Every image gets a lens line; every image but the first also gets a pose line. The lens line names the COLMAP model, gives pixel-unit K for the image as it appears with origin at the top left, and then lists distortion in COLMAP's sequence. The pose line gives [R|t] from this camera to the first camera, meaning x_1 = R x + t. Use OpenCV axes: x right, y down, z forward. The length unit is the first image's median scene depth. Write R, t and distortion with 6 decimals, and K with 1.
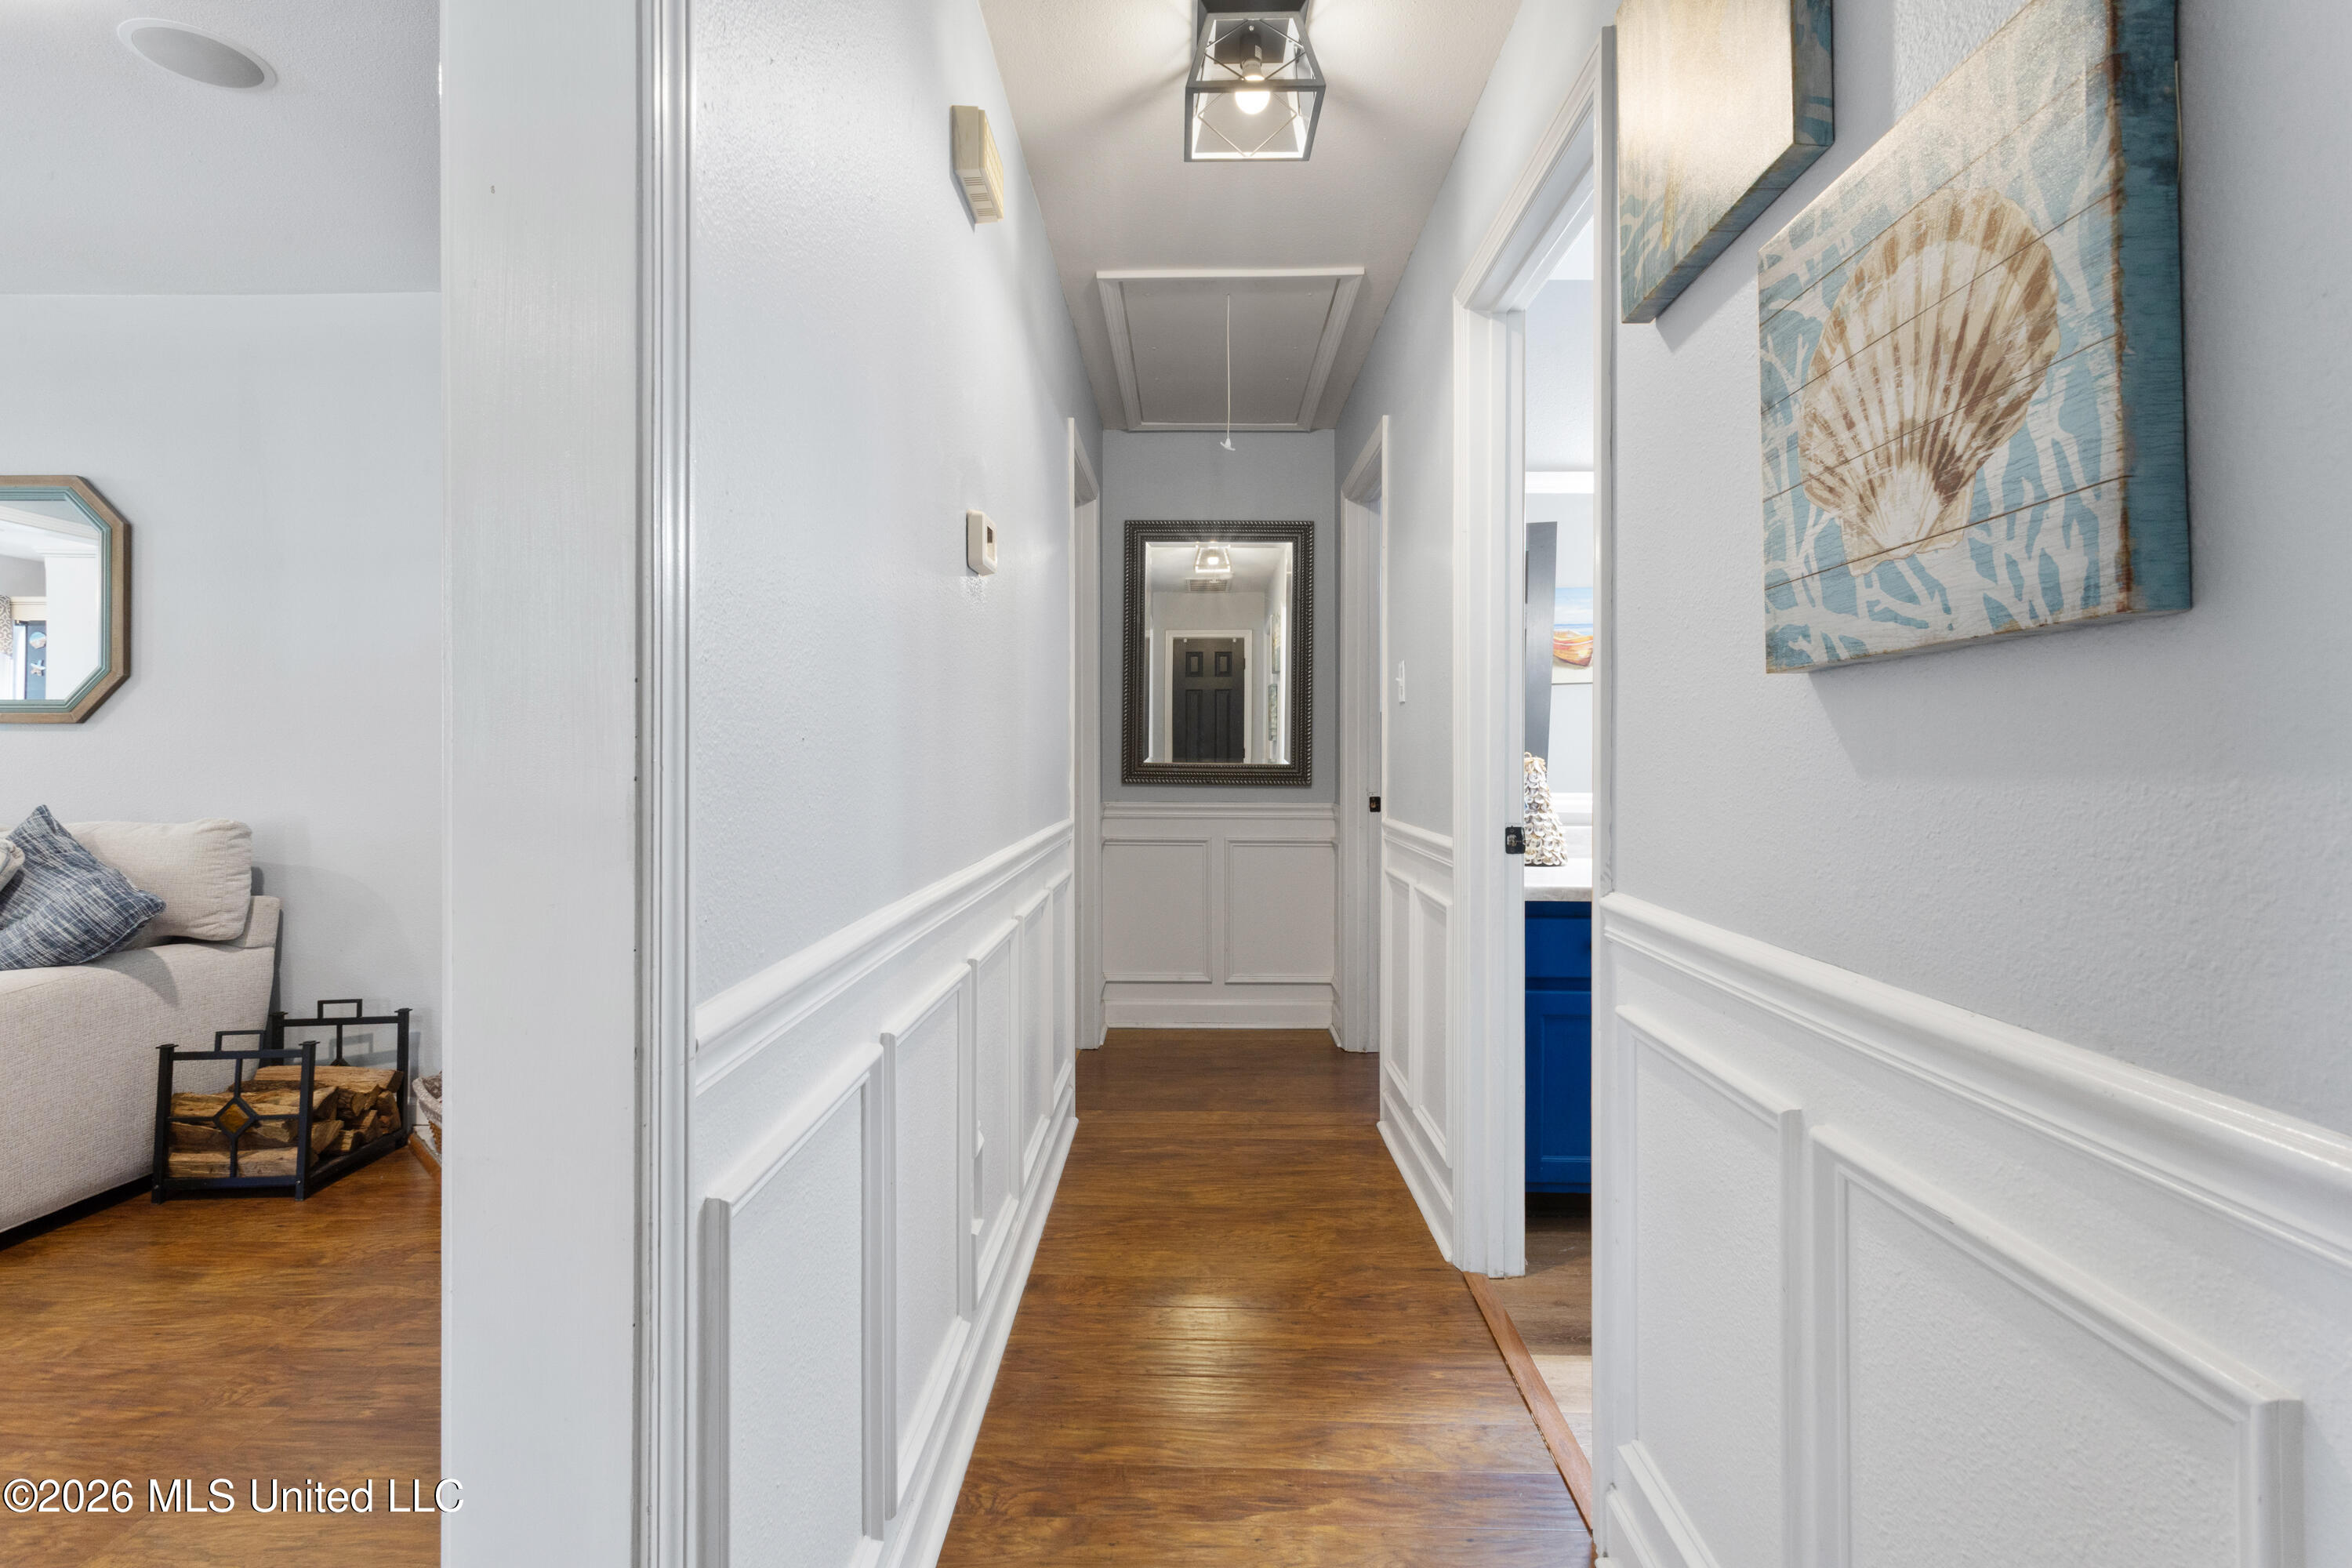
lens RADIAL K [[1119.7, 0, 1179.0], [0, 1119.7, 751.7], [0, 0, 1]] dist [0.001271, 0.000405]
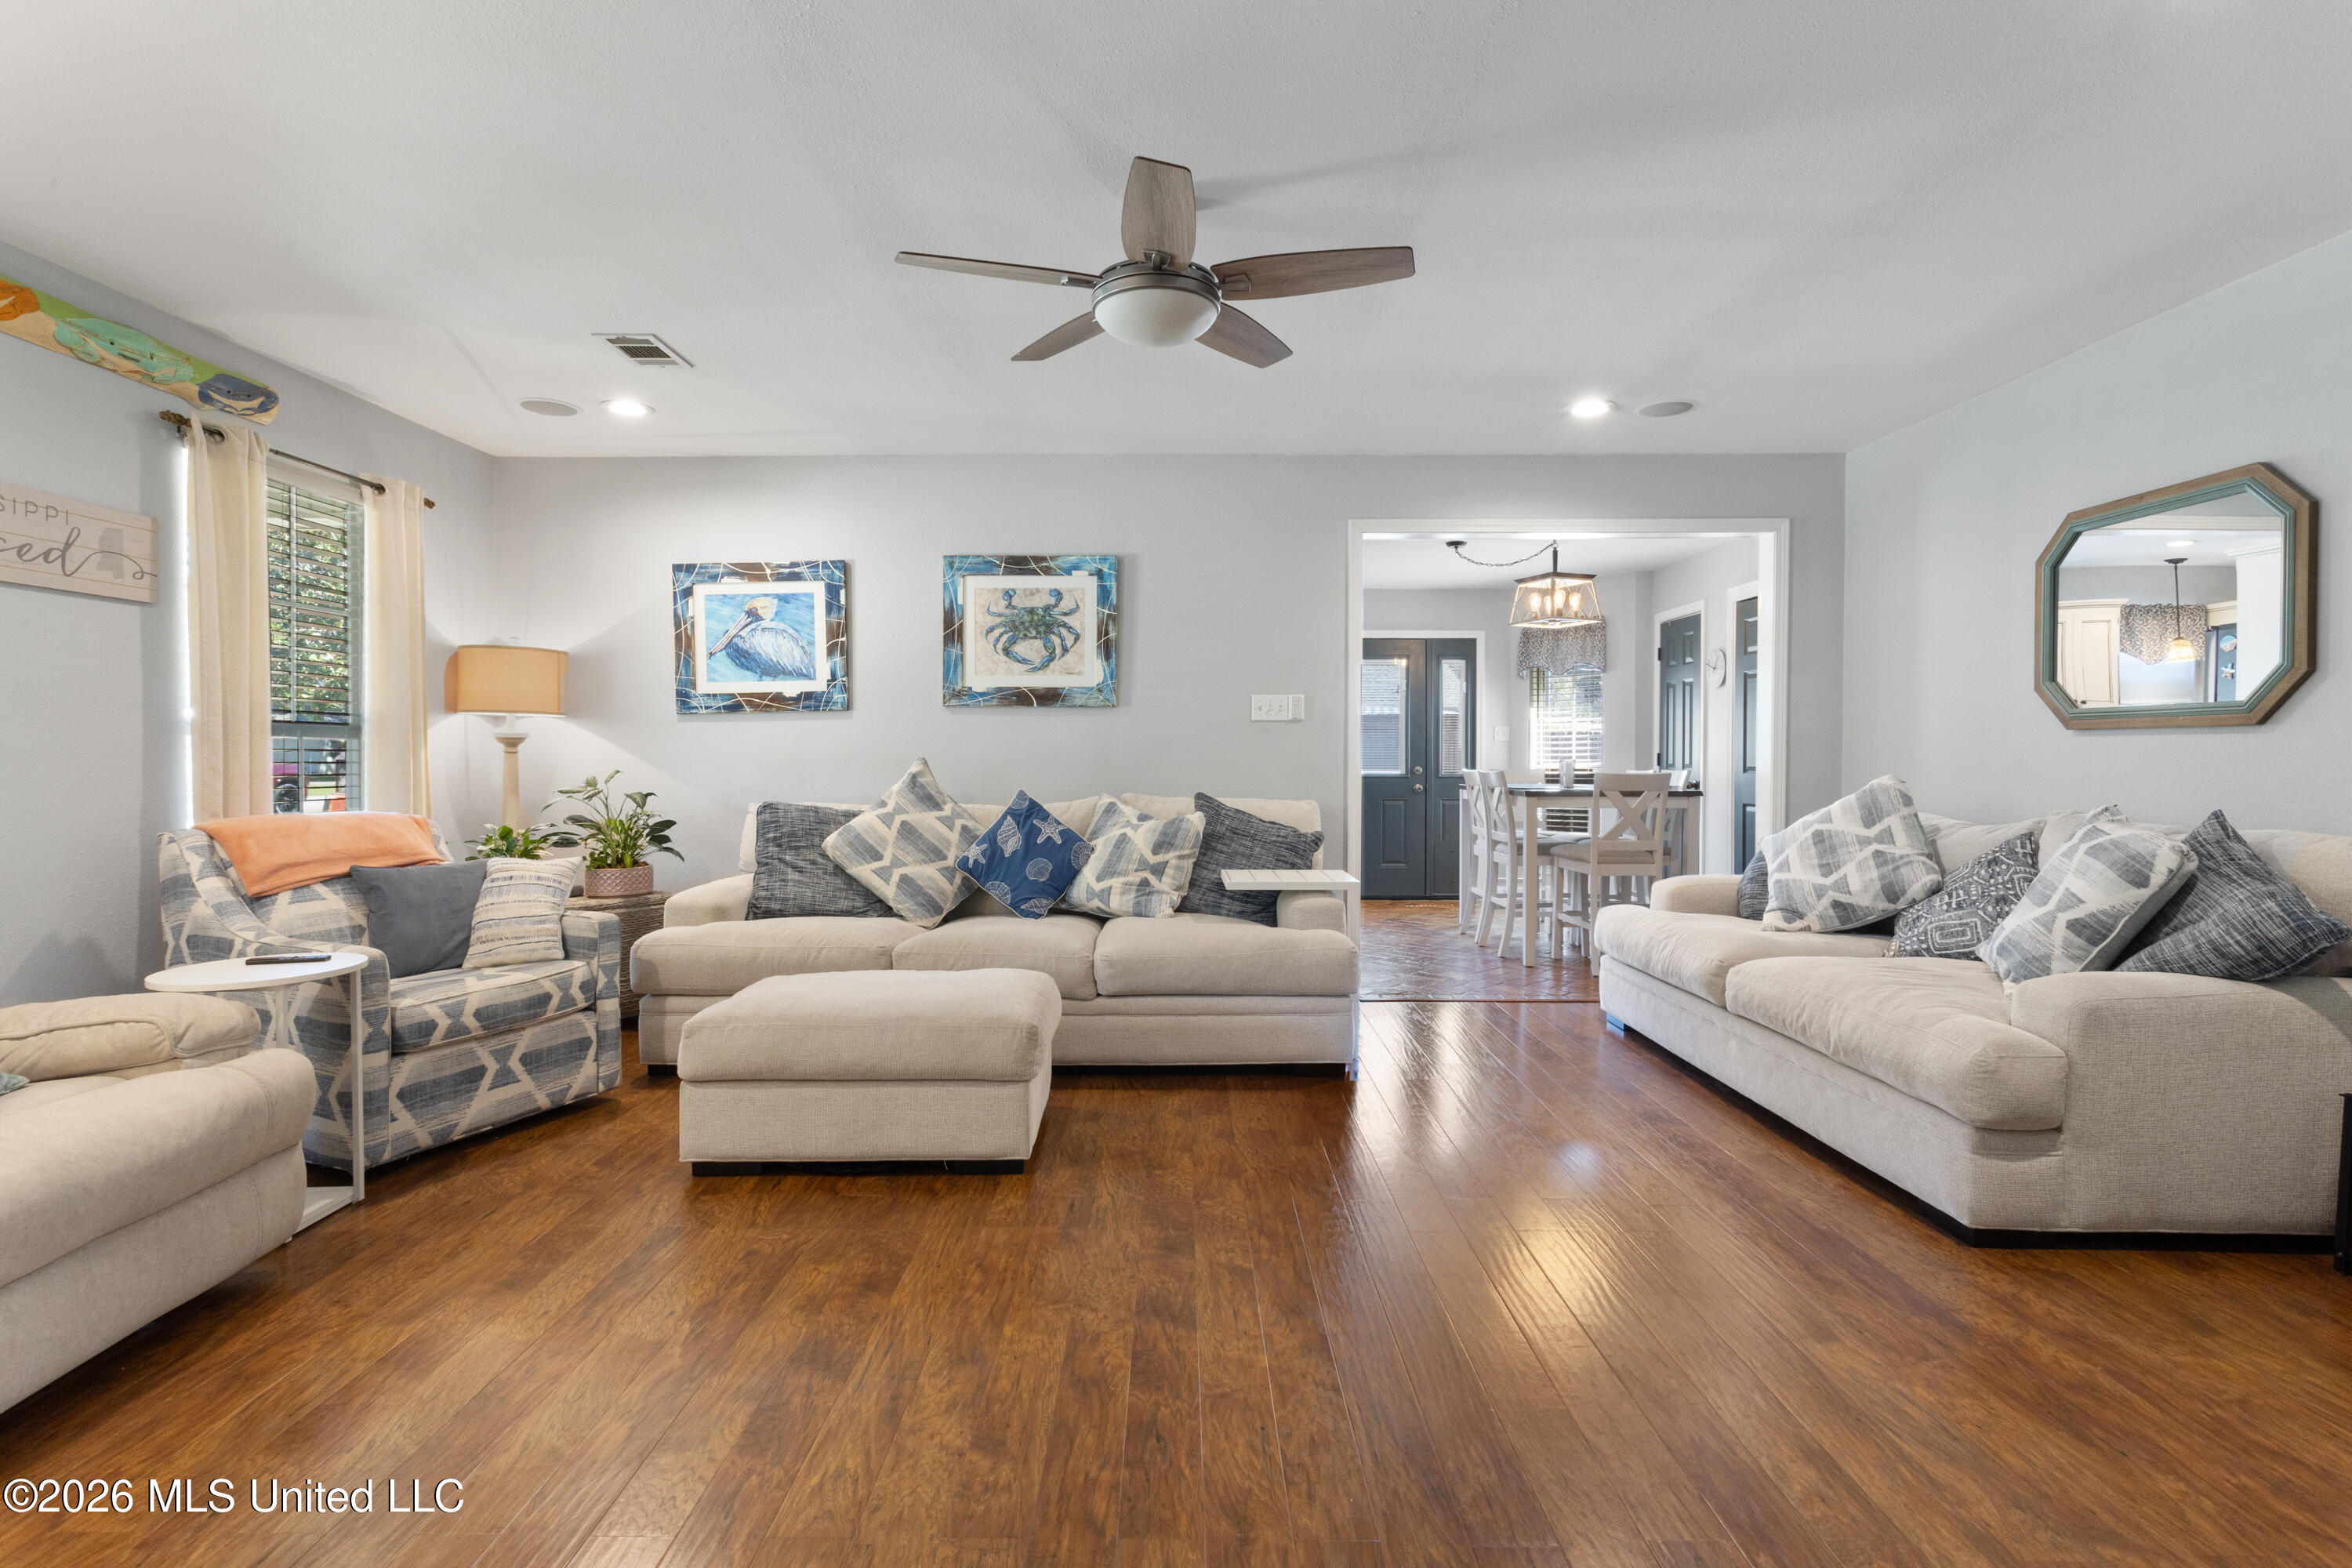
lens RADIAL K [[1113.6, 0, 1157.1], [0, 1113.6, 767.4], [0, 0, 1]] dist [0.000634, 0.001168]
pose [[0.005271, 0.008886, -0.999947, -0.052849], [0.001955, 0.999959, 0.008896, 0.000433], [0.999984, -0.002002, 0.005254, 0.077850]]
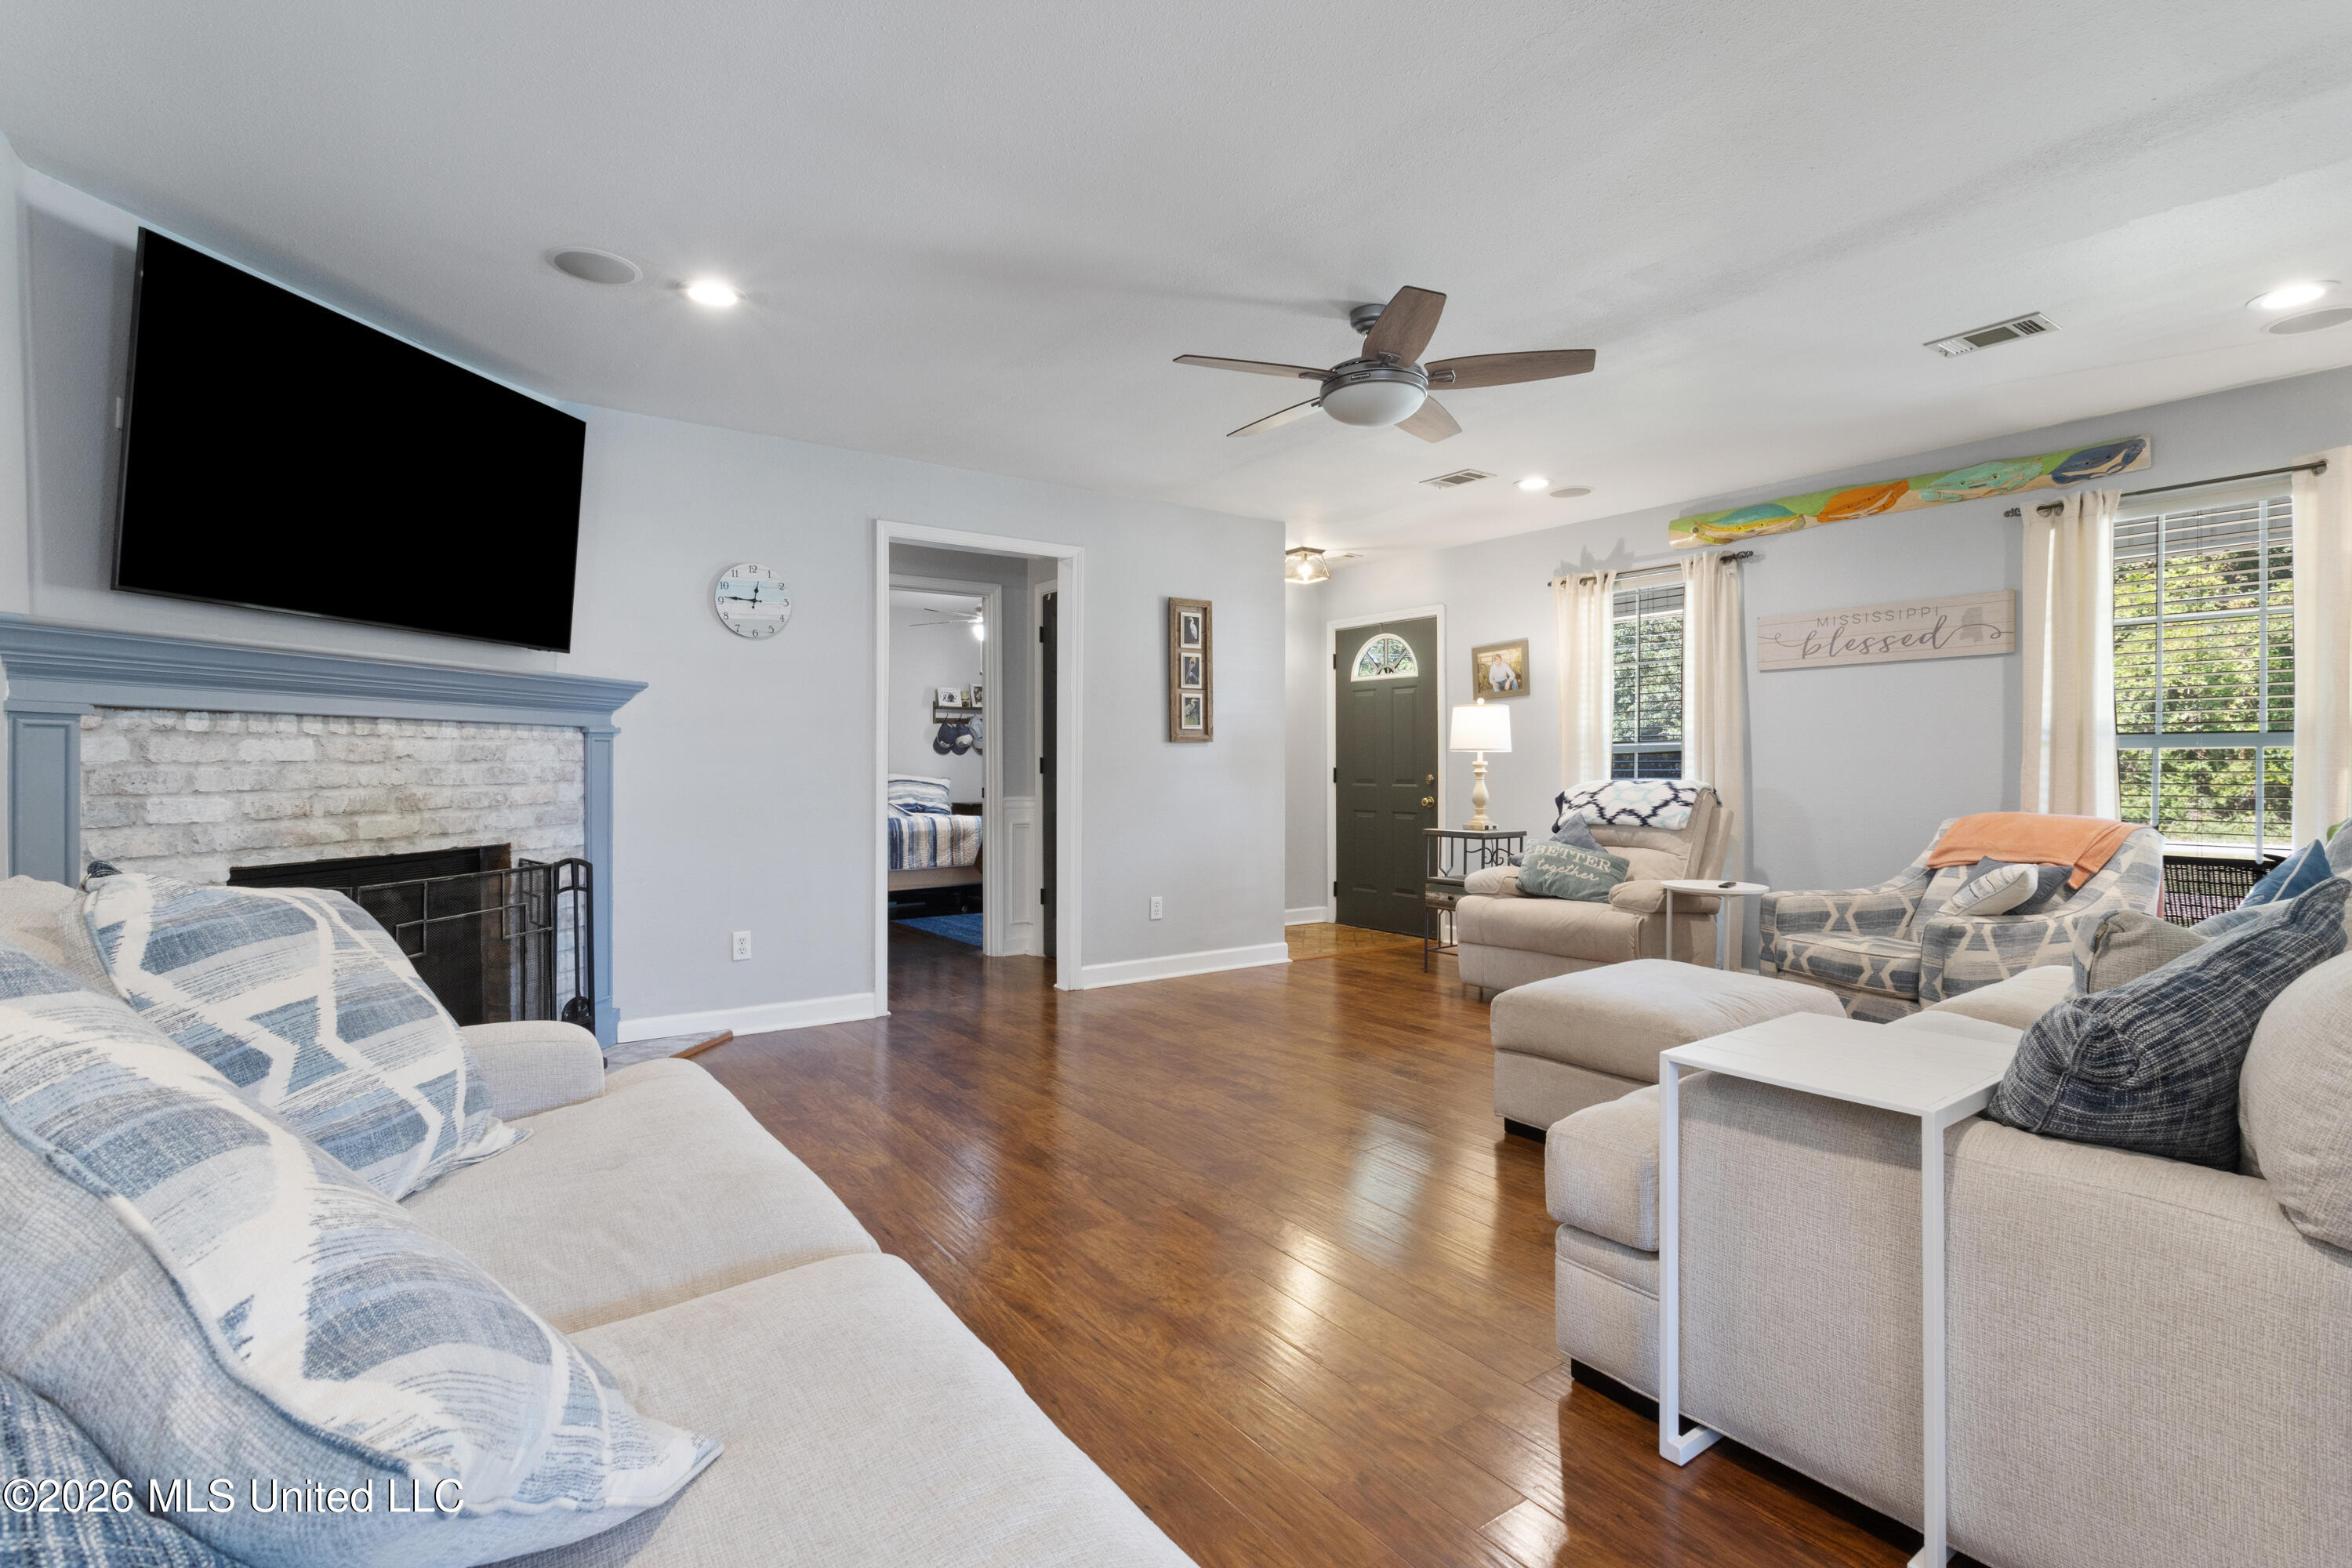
lens RADIAL K [[1083.0, 0, 1186.8], [0, 1083.0, 777.5], [0, 0, 1]] dist [-0.002009, -0.000176]
pose [[-0.603769, -0.012975, 0.797054, -1.864702], [-0.003849, 0.999903, 0.013362, -0.002254], [-0.797150, 0.005000, -0.603761, 0.952797]]
